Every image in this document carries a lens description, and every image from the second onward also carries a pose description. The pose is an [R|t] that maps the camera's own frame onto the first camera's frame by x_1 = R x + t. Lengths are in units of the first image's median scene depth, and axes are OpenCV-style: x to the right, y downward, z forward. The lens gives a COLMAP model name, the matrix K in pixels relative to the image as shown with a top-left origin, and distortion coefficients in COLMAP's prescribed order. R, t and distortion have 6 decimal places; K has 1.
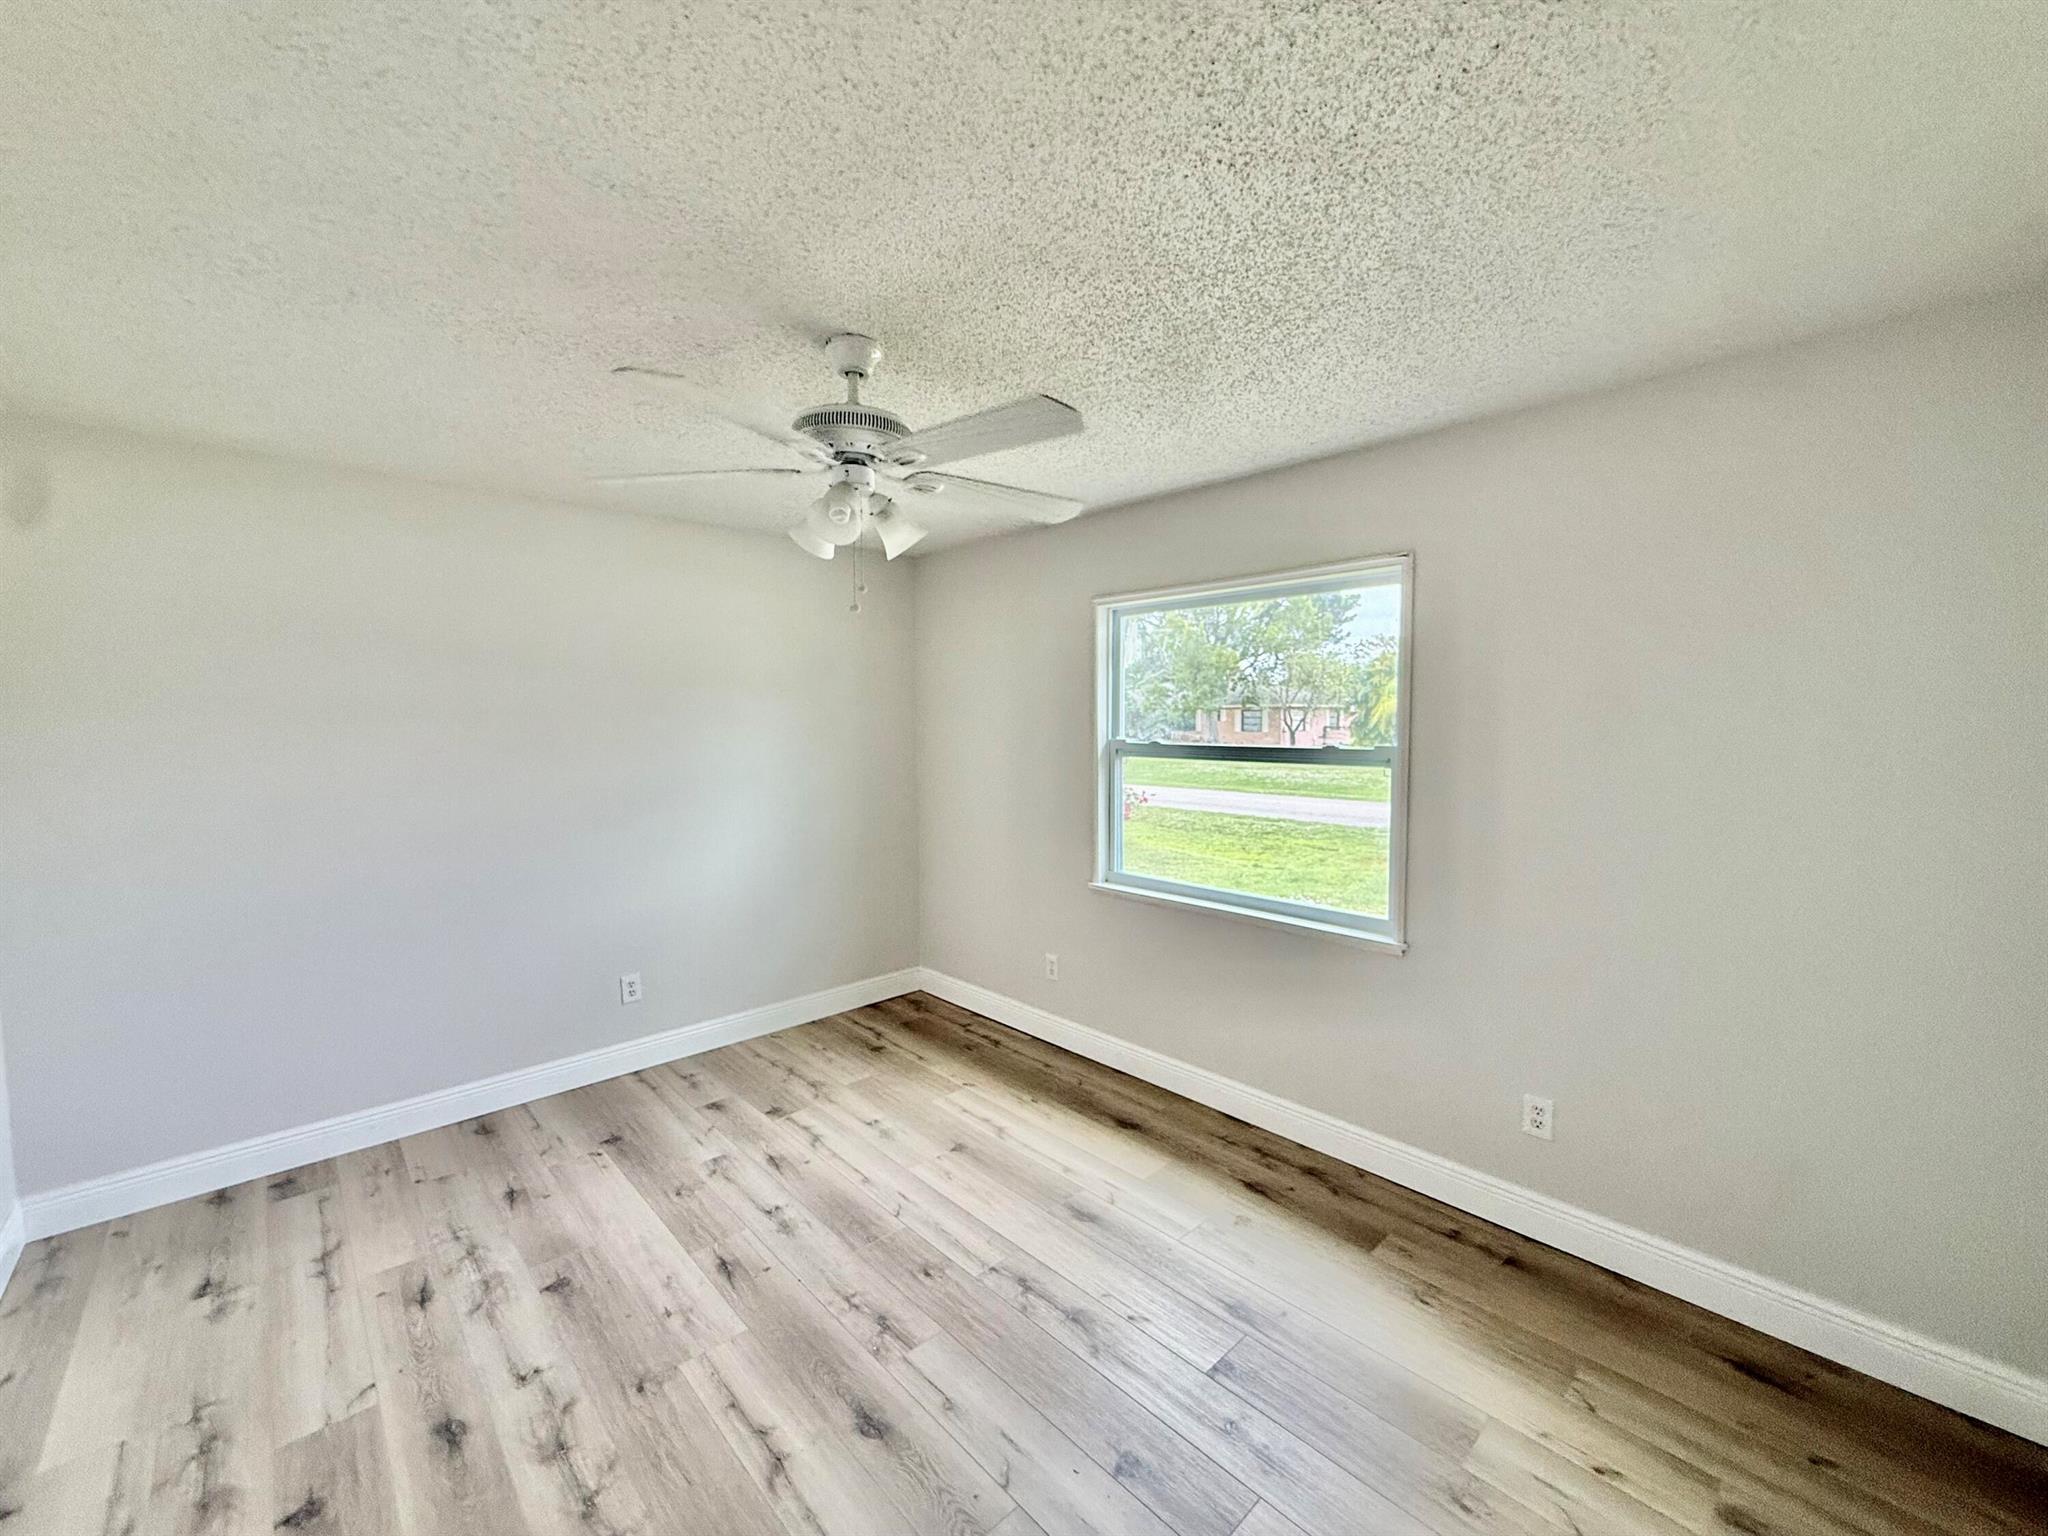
lens RADIAL K [[814.7, 0, 1014.0], [0, 814.7, 766.6], [0, 0, 1]] dist [0.000414, 0.000038]
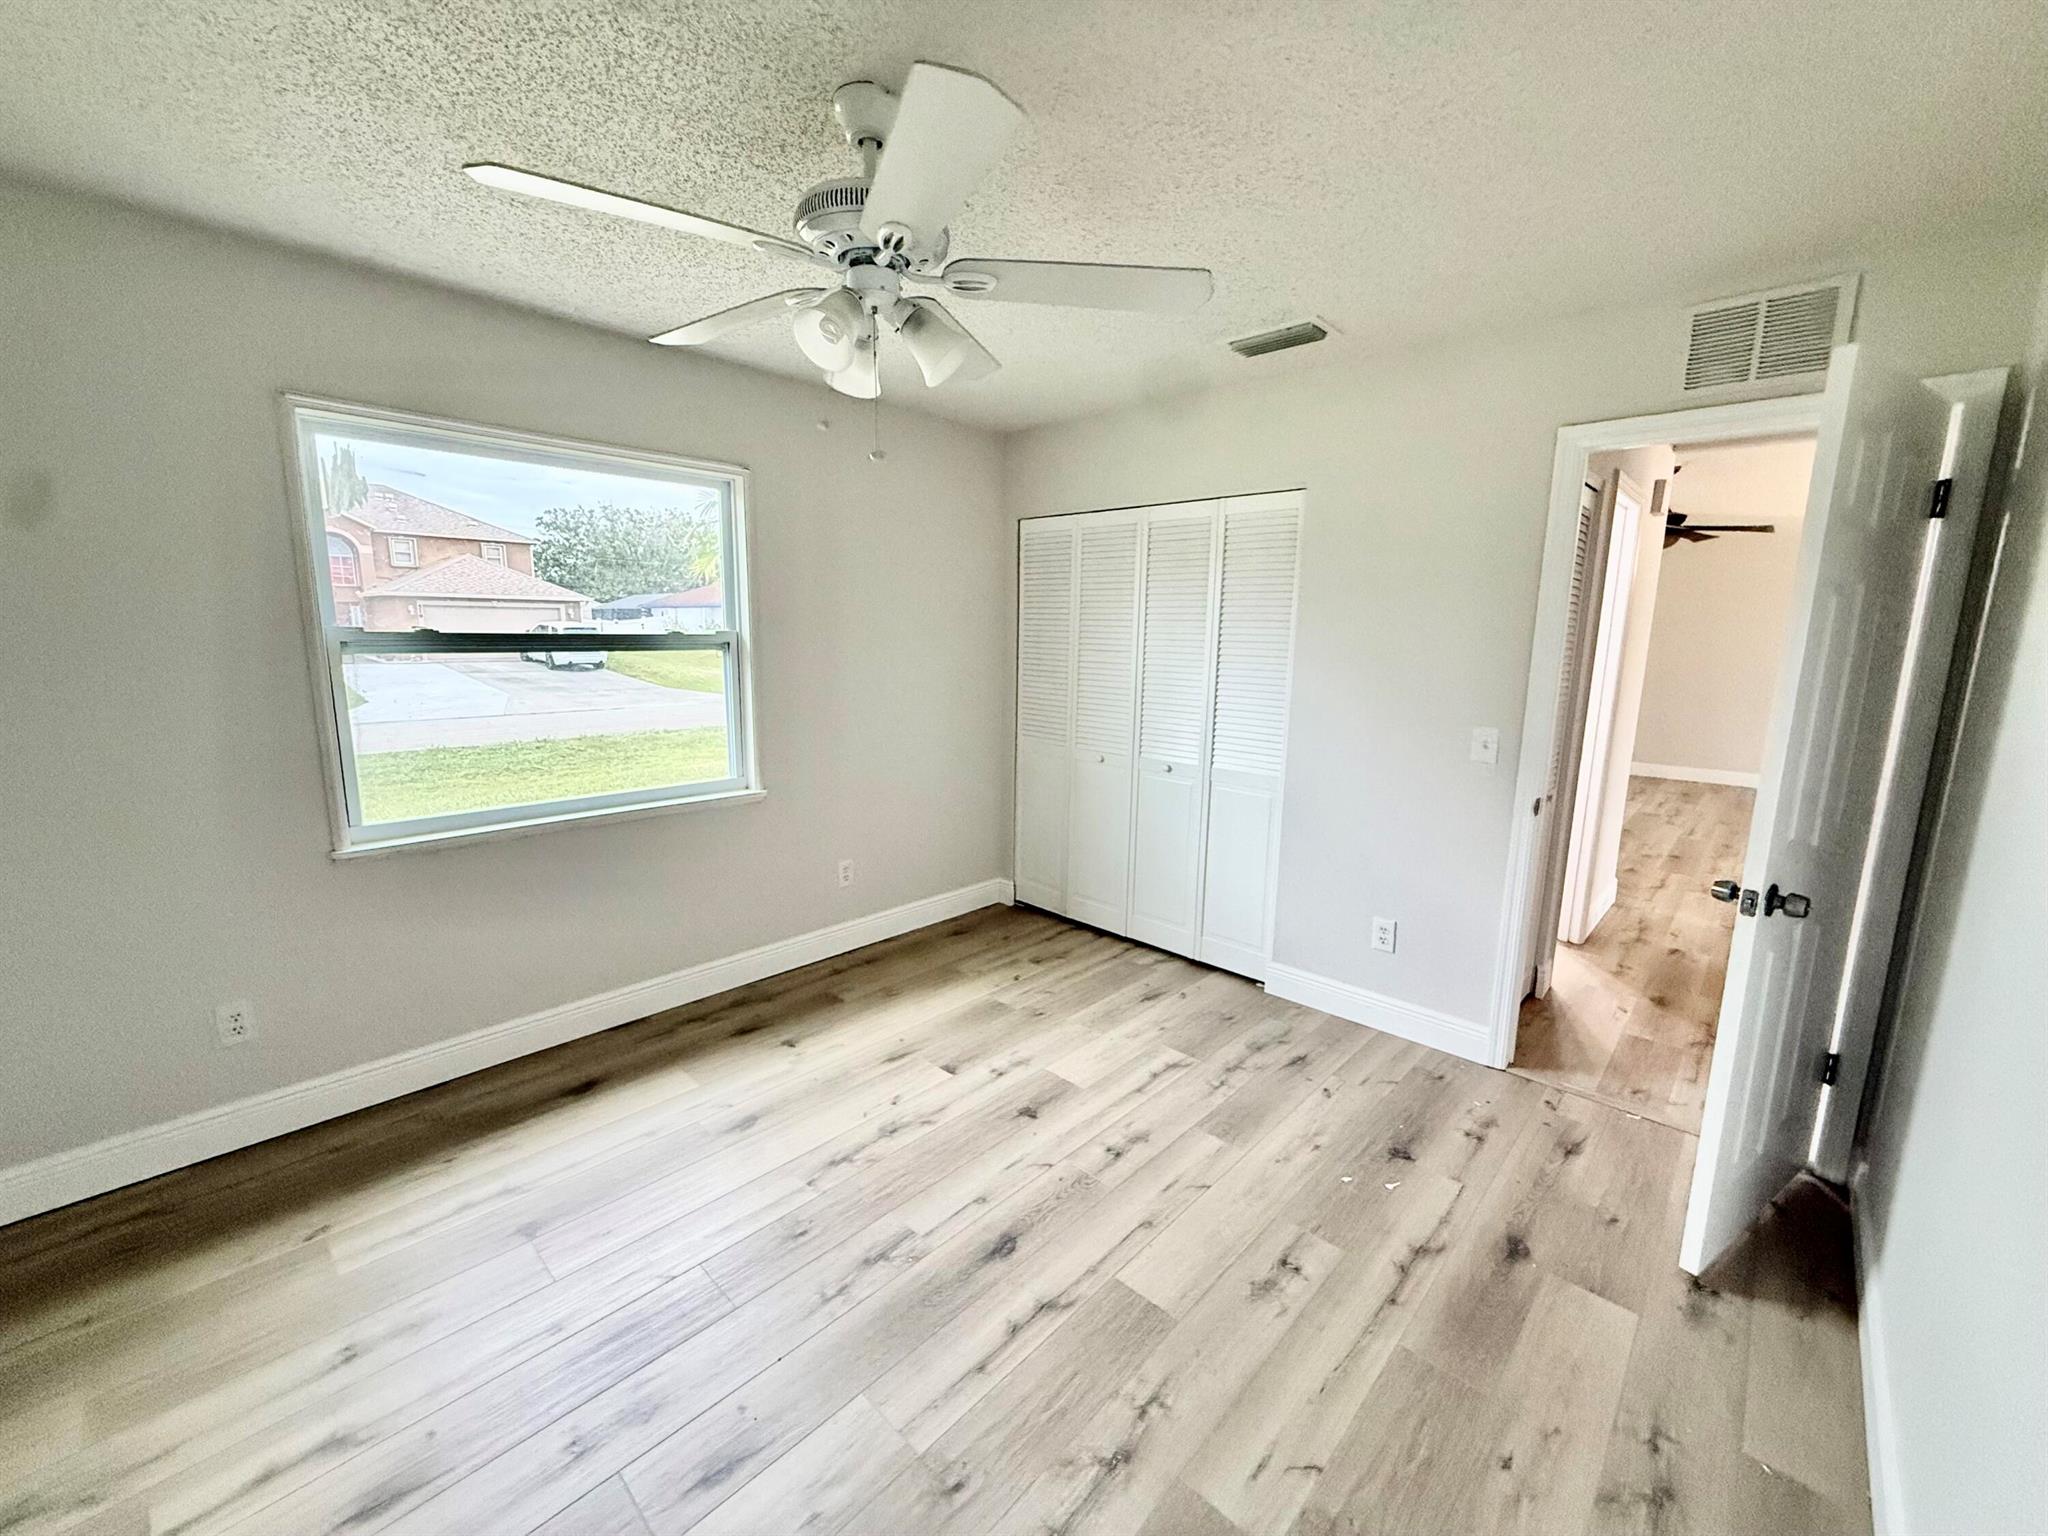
lens RADIAL K [[814.7, 0, 1018.7], [0, 814.7, 766.9], [0, 0, 1]] dist [0.000414, 0.000038]
pose [[-0.059743, -0.165007, 0.984481, -0.974220], [0.045731, 0.984755, 0.167828, -0.013312], [-0.997166, 0.055048, -0.051286, 0.843089]]
